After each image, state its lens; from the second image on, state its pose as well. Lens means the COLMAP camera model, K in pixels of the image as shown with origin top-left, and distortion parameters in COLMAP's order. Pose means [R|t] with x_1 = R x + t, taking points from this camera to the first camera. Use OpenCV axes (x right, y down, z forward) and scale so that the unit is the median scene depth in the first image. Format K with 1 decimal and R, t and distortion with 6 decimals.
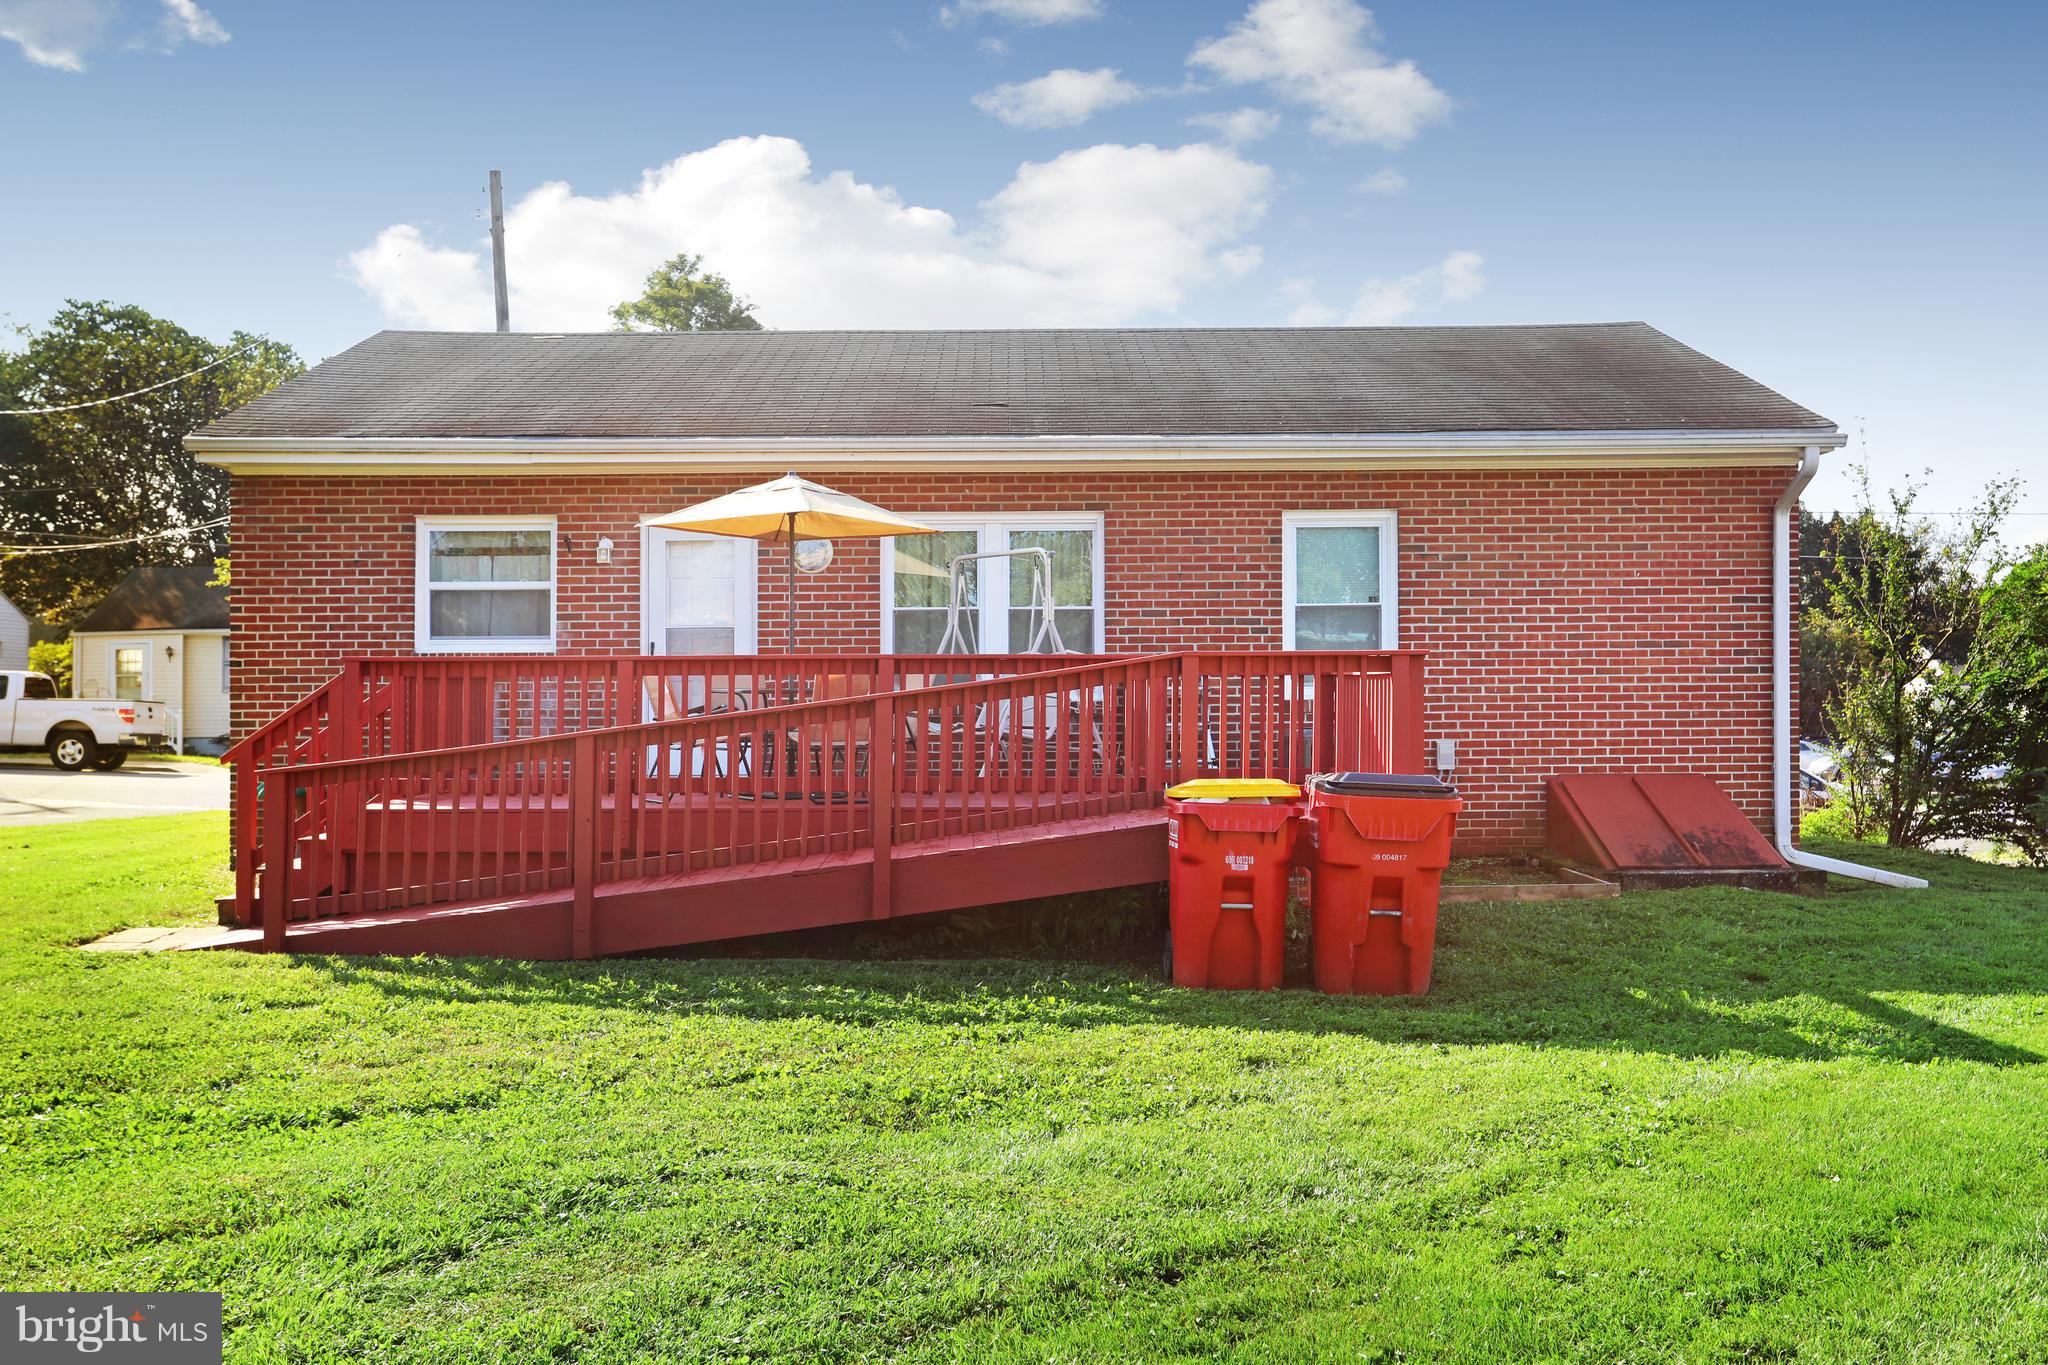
lens RADIAL K [[2454.0, 0, 1023.0], [0, 2454.0, 683.1], [0, 0, 1]] dist [0.012529, 0.000000]
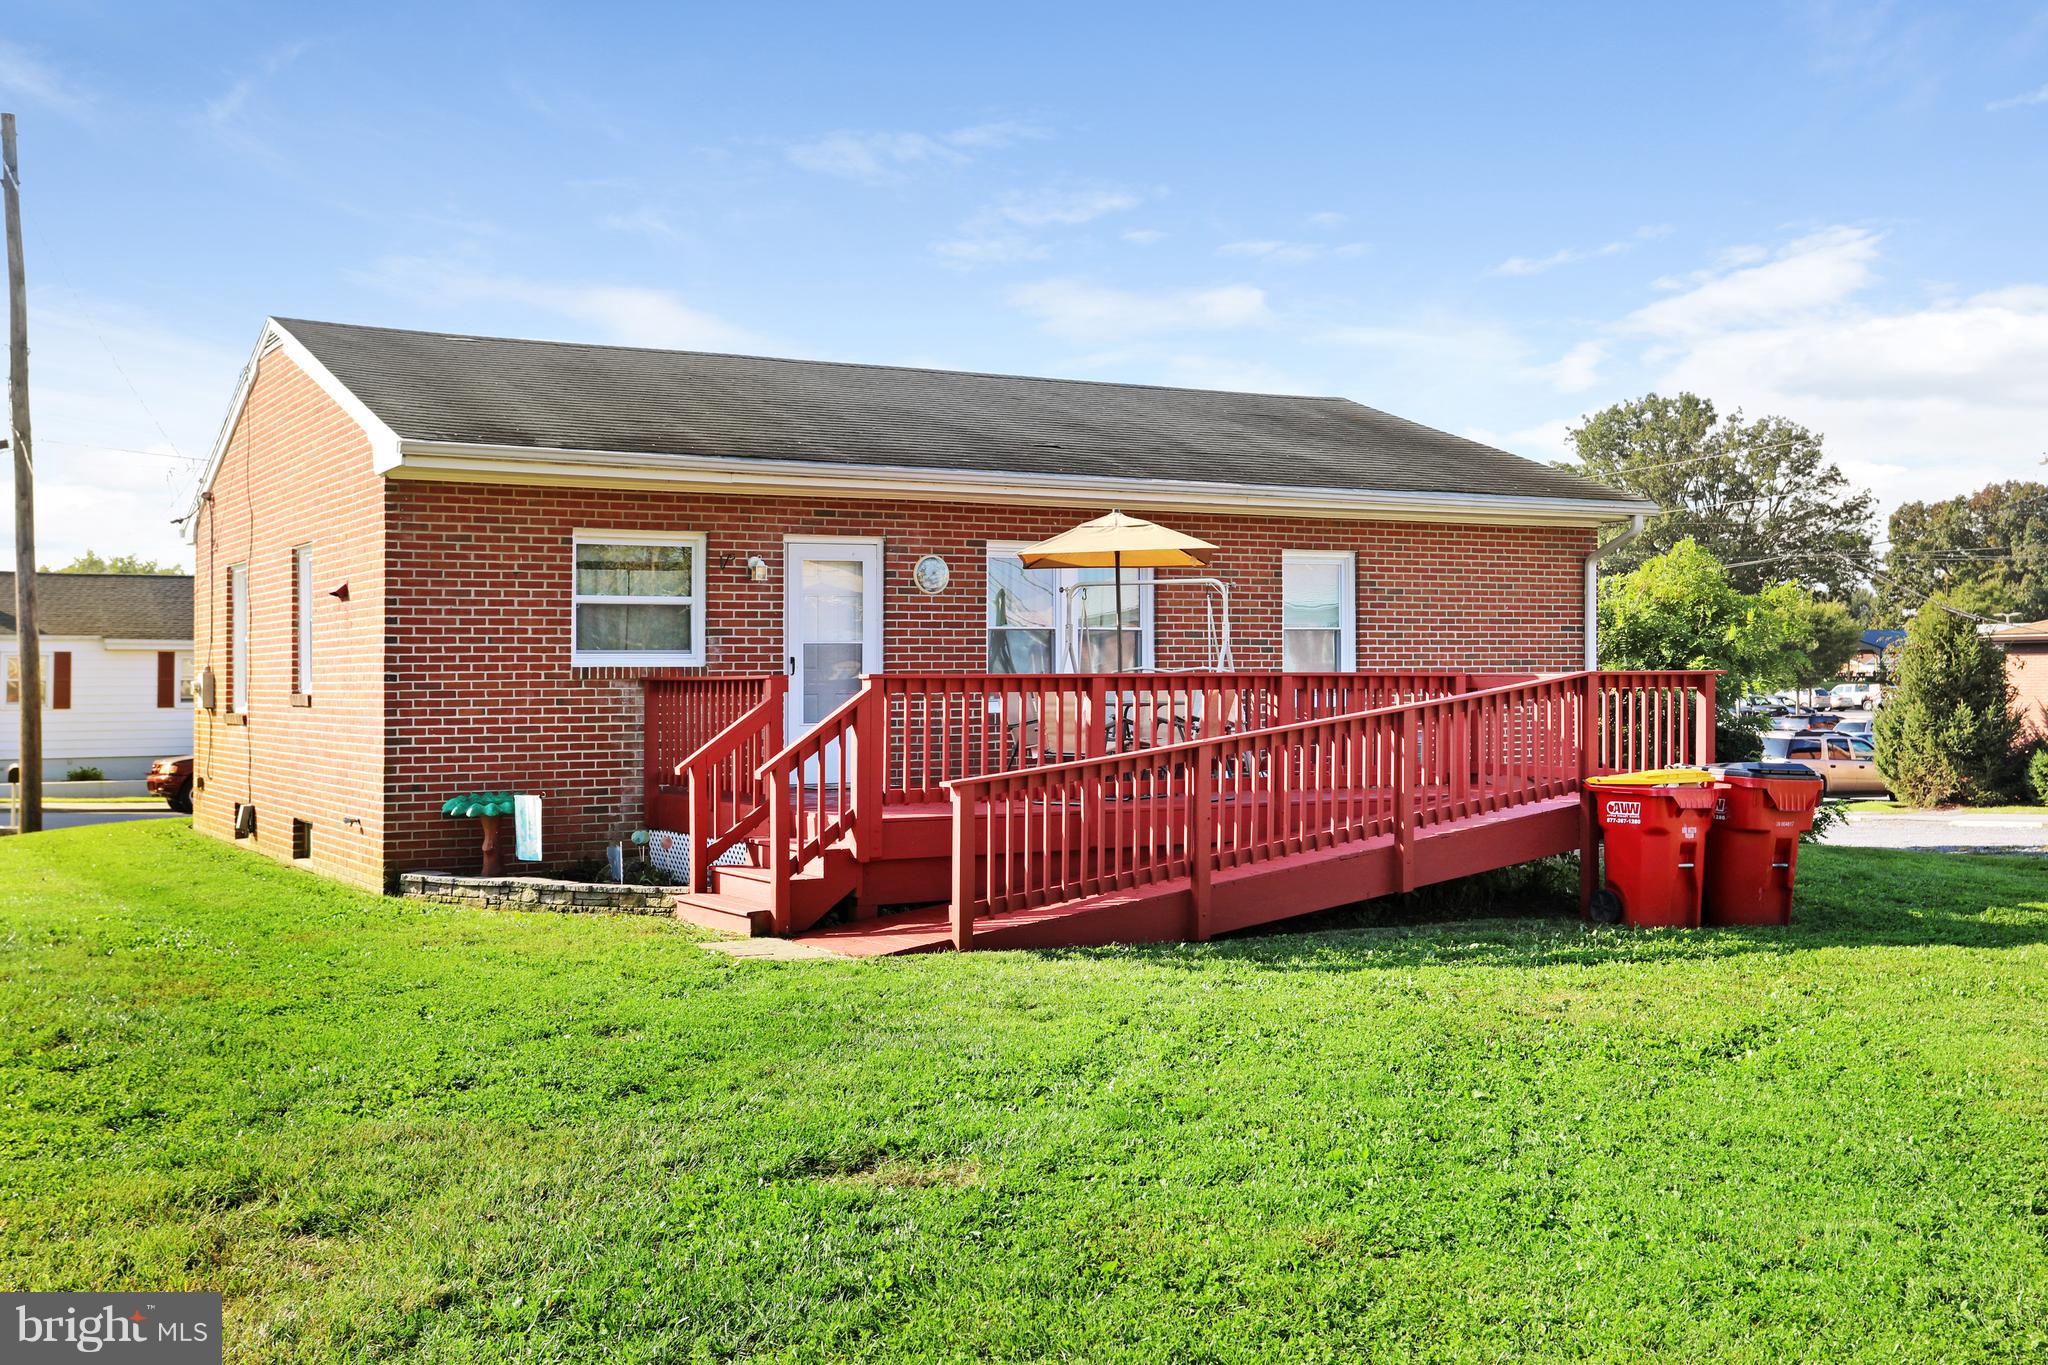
lens RADIAL K [[2454.0, 0, 1021.3], [0, 2454.0, 681.8], [0, 0, 1]] dist [0.012529, 0.000000]
pose [[0.829856, -0.000934, 0.557977, -0.649149], [0.002787, 0.999993, -0.002471, -0.003328], [-0.557971, 0.003605, 0.829853, 0.079312]]
